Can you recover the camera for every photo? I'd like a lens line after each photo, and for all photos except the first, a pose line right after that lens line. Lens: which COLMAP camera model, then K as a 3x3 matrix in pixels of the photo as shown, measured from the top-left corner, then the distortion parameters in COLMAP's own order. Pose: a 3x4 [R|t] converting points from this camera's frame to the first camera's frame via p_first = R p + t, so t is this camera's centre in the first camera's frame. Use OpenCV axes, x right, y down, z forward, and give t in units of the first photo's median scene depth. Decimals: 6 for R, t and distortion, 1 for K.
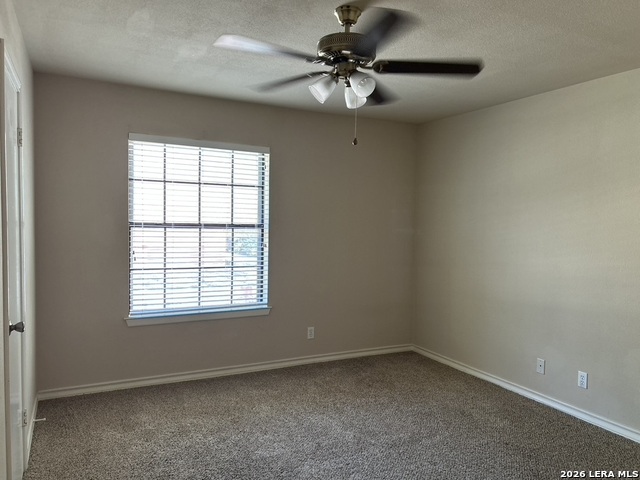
lens RADIAL K [[477.8, 0, 316.6], [0, 477.8, 240.9], [0, 0, 1]] dist [0.066970, -0.076890]
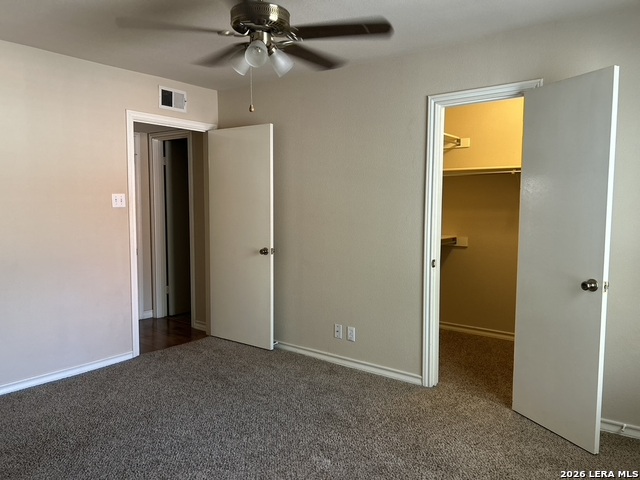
lens RADIAL K [[477.8, 0, 317.8], [0, 477.8, 240.0], [0, 0, 1]] dist [0.066970, -0.076890]
pose [[-0.901474, 0.016943, -0.432502, 0.231045], [-0.034720, 0.993183, 0.111275, -0.037317], [0.431439, 0.115328, -0.894740, 1.151405]]
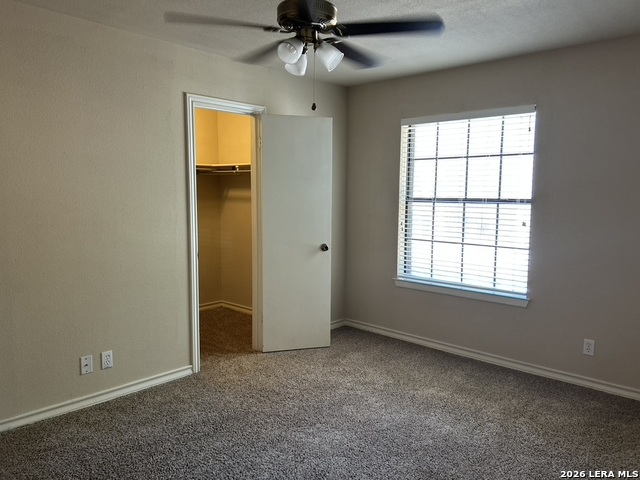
lens RADIAL K [[477.8, 0, 315.9], [0, 477.8, 239.5], [0, 0, 1]] dist [0.066970, -0.076890]
pose [[0.342193, 0.074888, -0.936641, 0.592517], [-0.039978, 0.997077, 0.065114, -0.004109], [0.938779, 0.015163, 0.344187, 0.389894]]
